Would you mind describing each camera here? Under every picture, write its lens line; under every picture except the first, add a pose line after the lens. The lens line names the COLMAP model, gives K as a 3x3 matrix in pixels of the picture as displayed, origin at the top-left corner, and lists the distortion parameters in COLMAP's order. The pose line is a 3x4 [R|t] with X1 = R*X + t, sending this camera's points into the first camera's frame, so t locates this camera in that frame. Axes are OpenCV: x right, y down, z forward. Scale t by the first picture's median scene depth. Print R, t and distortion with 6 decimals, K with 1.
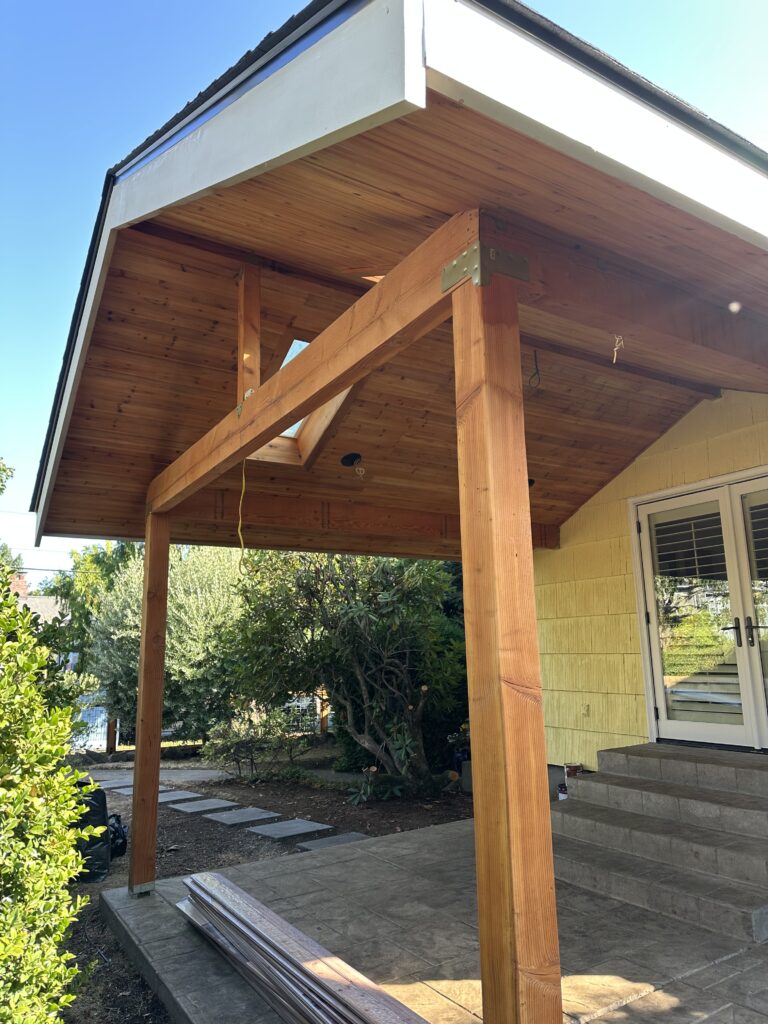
lens RADIAL K [[714.0, 0, 401.6], [0, 714.0, 512.0], [0, 0, 1]] dist [0.025301, -0.000339]
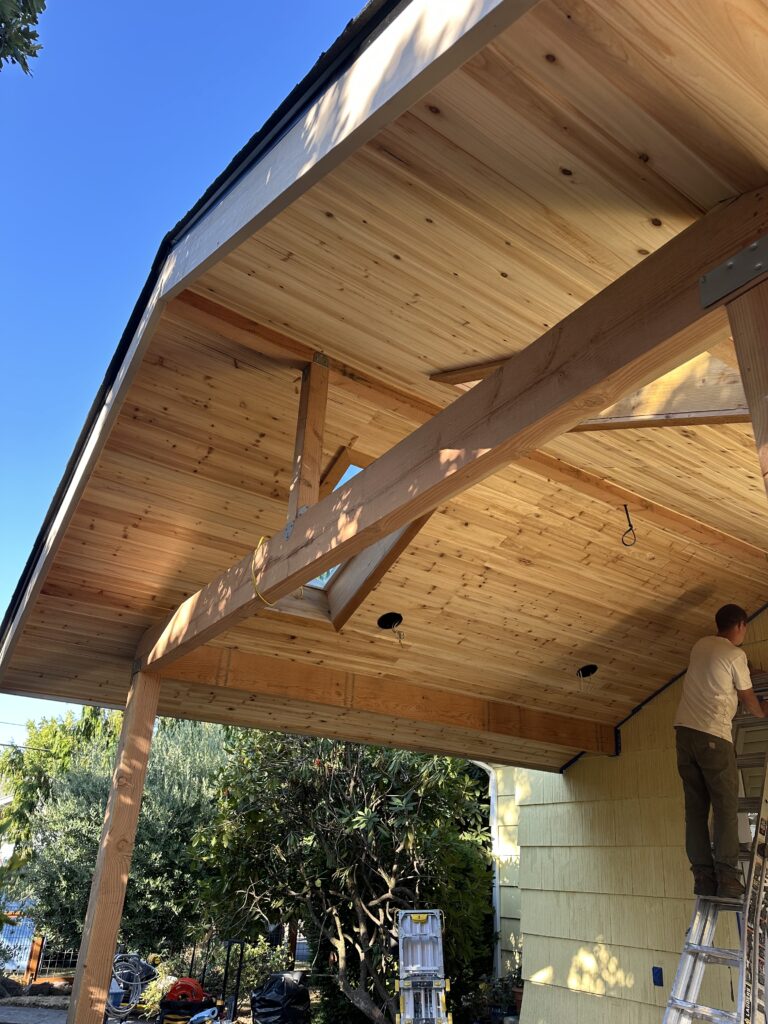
lens RADIAL K [[780.2, 0, 384.0], [0, 780.2, 512.0], [0, 0, 1]] dist [0.010928, -0.000260]
pose [[0.997757, 0.059934, -0.029806, -0.059429], [-0.065284, 0.969655, -0.235600, 0.016206], [0.014781, 0.237018, 0.971393, 0.109459]]
